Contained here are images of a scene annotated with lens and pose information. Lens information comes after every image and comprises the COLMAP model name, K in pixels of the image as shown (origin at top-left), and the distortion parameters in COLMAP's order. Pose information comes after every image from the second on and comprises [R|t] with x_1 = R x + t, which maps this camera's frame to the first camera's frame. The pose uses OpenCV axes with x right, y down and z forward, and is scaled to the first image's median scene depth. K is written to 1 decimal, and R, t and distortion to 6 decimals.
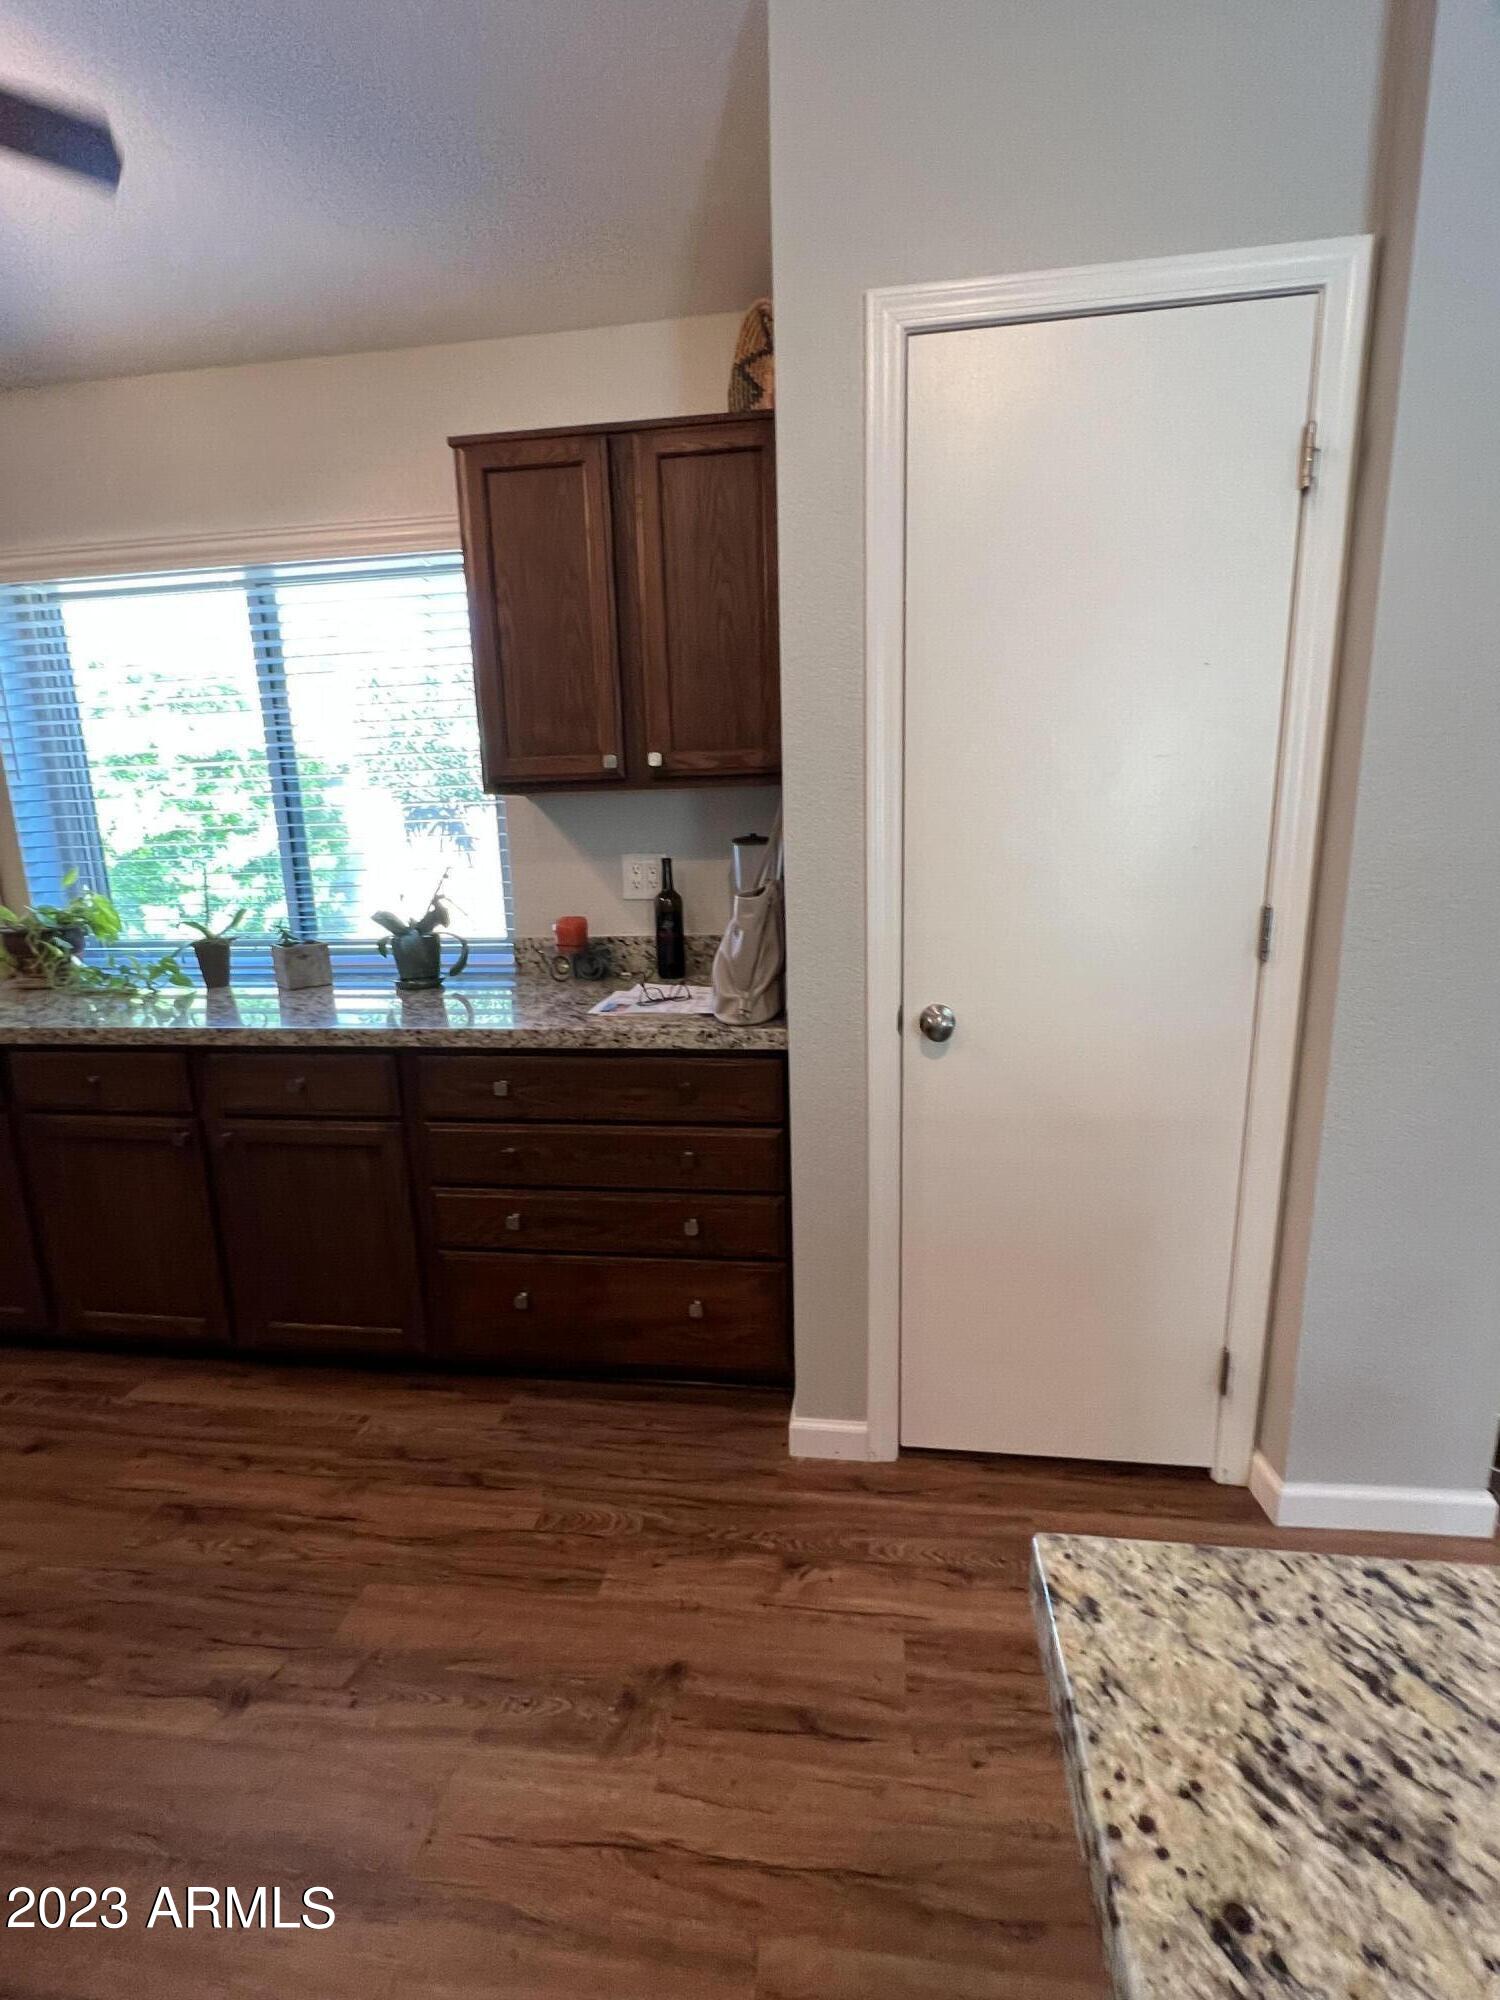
lens RADIAL K [[898.6, 0, 747.1], [0, 898.6, 999.8], [0, 0, 1]] dist [-0.005604, 0.000637]
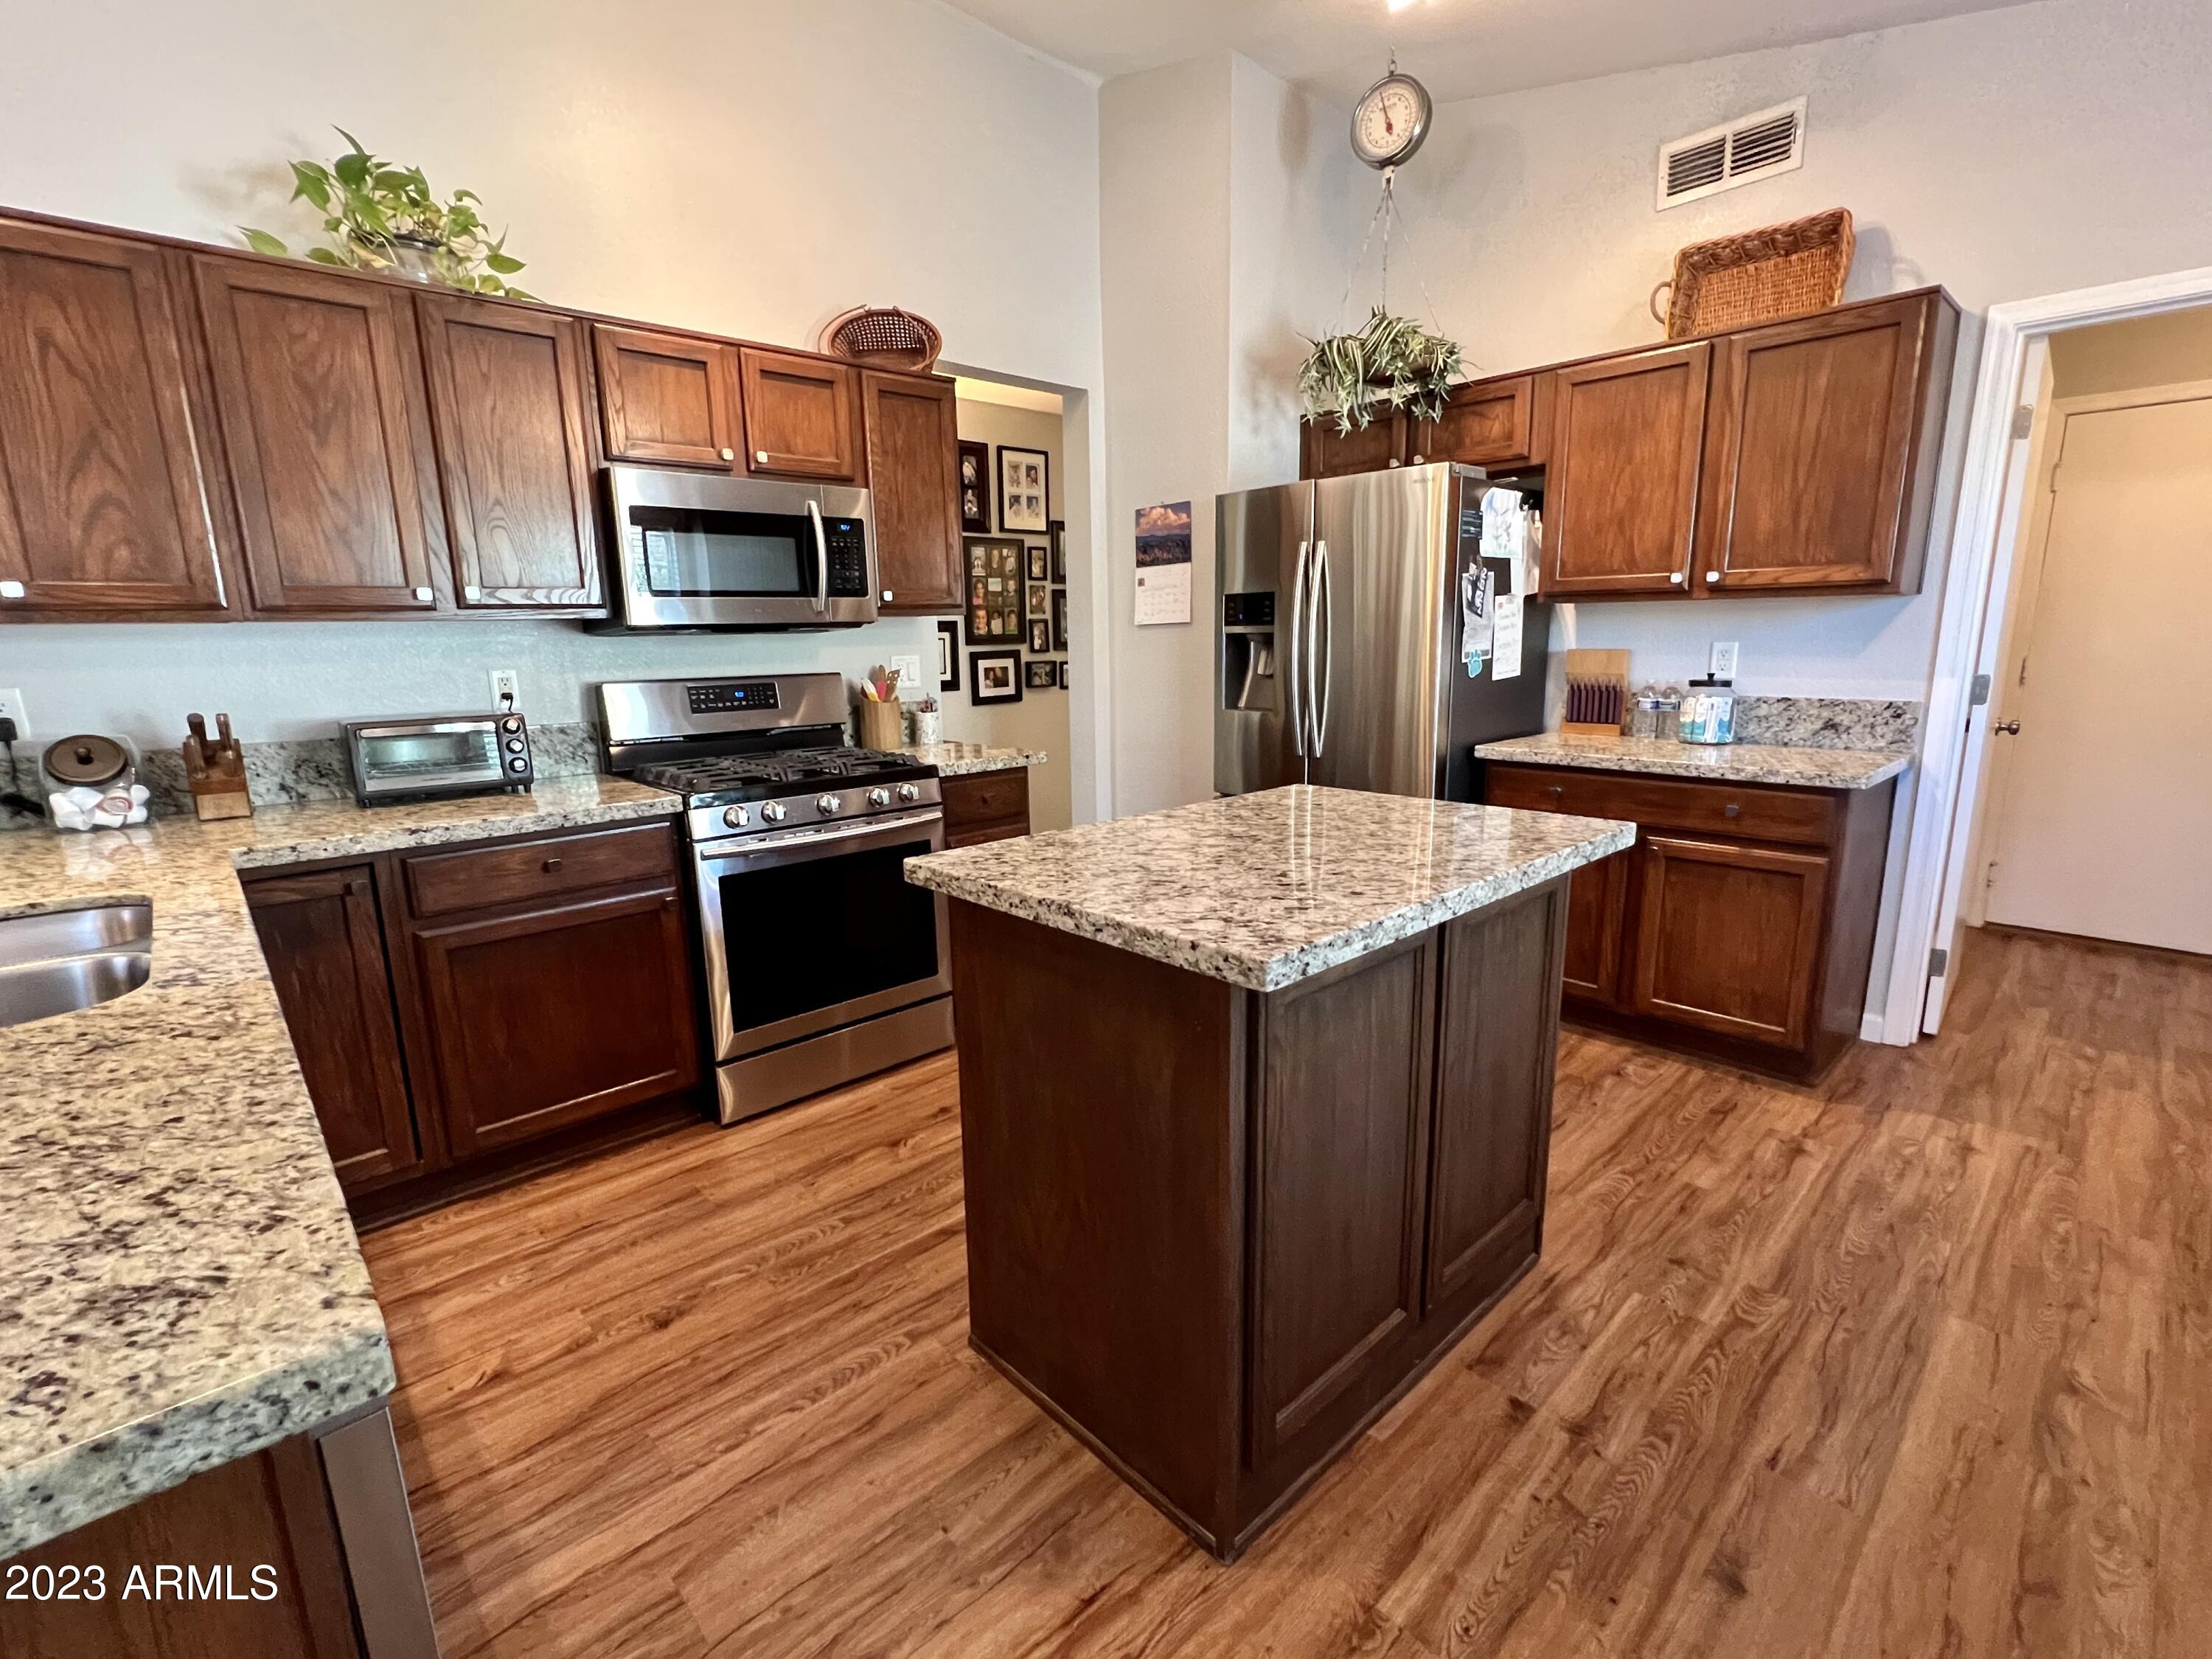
lens RADIAL K [[993.8, 0, 1105.5], [0, 993.8, 830.1], [0, 0, 1]] dist [-0.005604, 0.000637]
pose [[-0.635274, 0.189504, -0.748675, 0.131683], [-0.123352, 0.932083, 0.340596, -0.102324], [0.762372, 0.308723, -0.568752, 0.516340]]
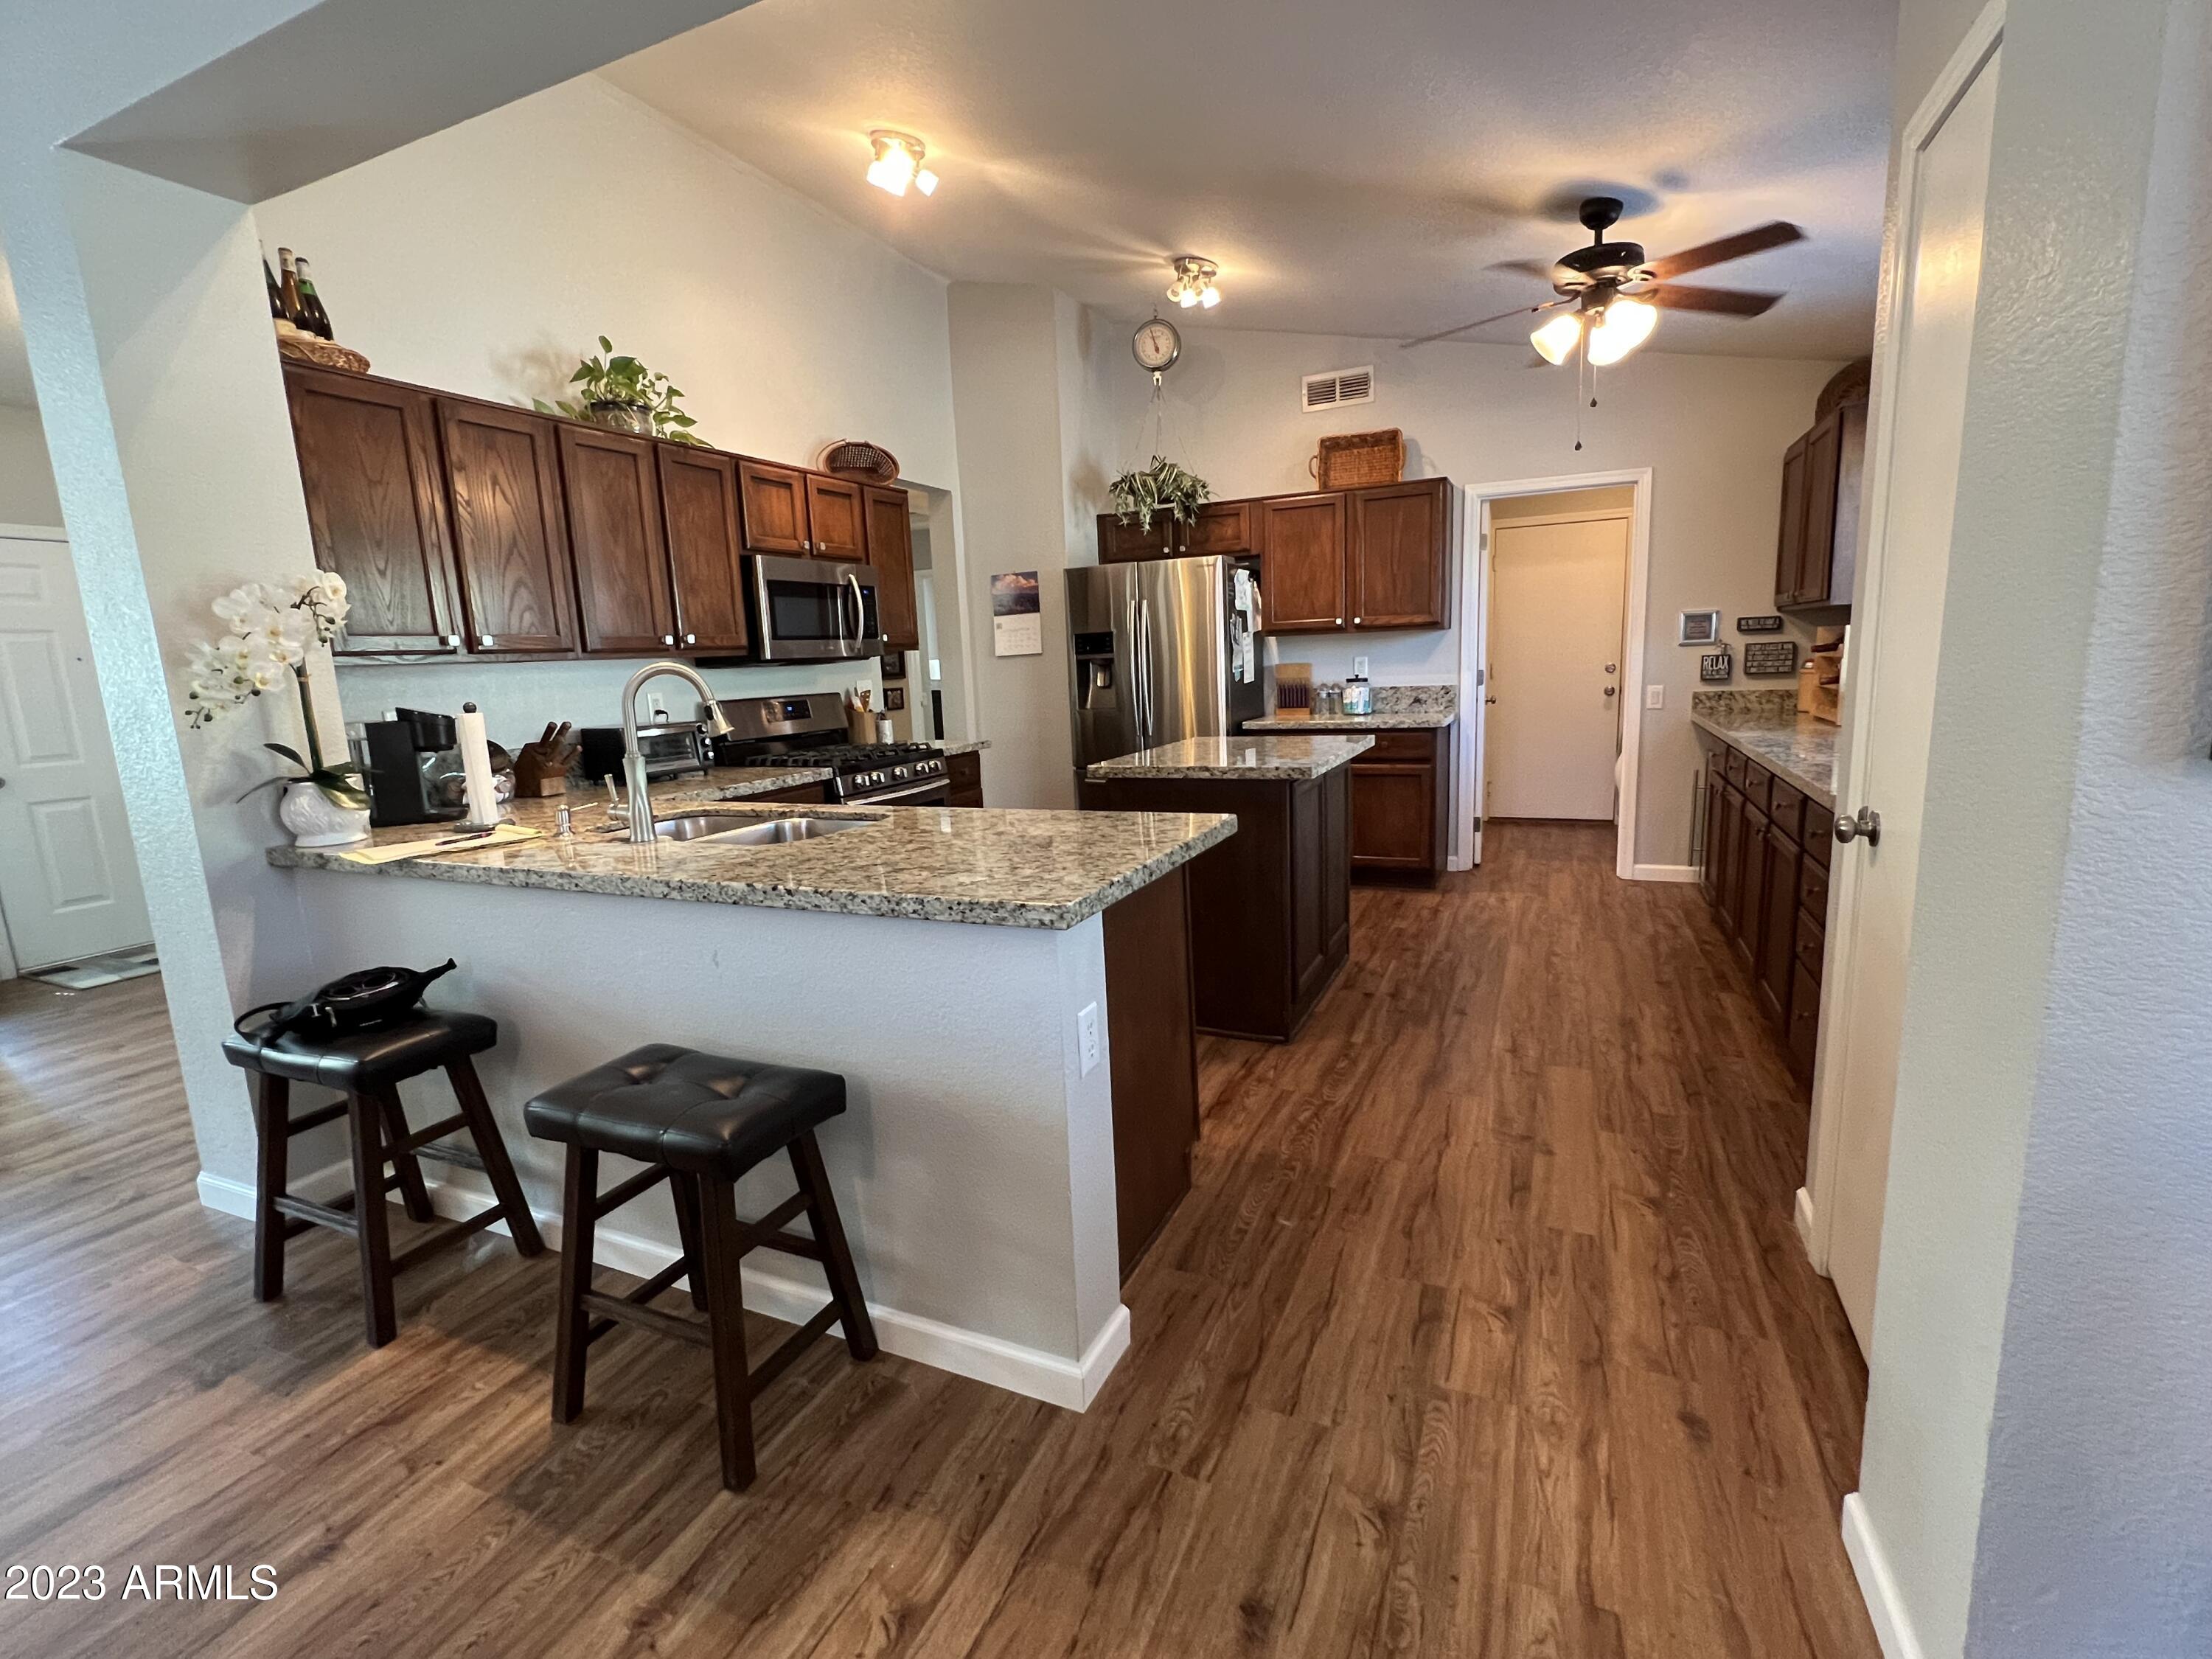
lens RADIAL K [[993.8, 0, 1110.0], [0, 993.8, 826.9], [0, 0, 1]] dist [-0.005604, 0.000637]
pose [[-0.286540, 0.200268, -0.936903, 1.185184], [-0.146571, 0.957234, 0.249441, -0.100543], [0.946790, 0.208798, -0.244933, 0.391354]]
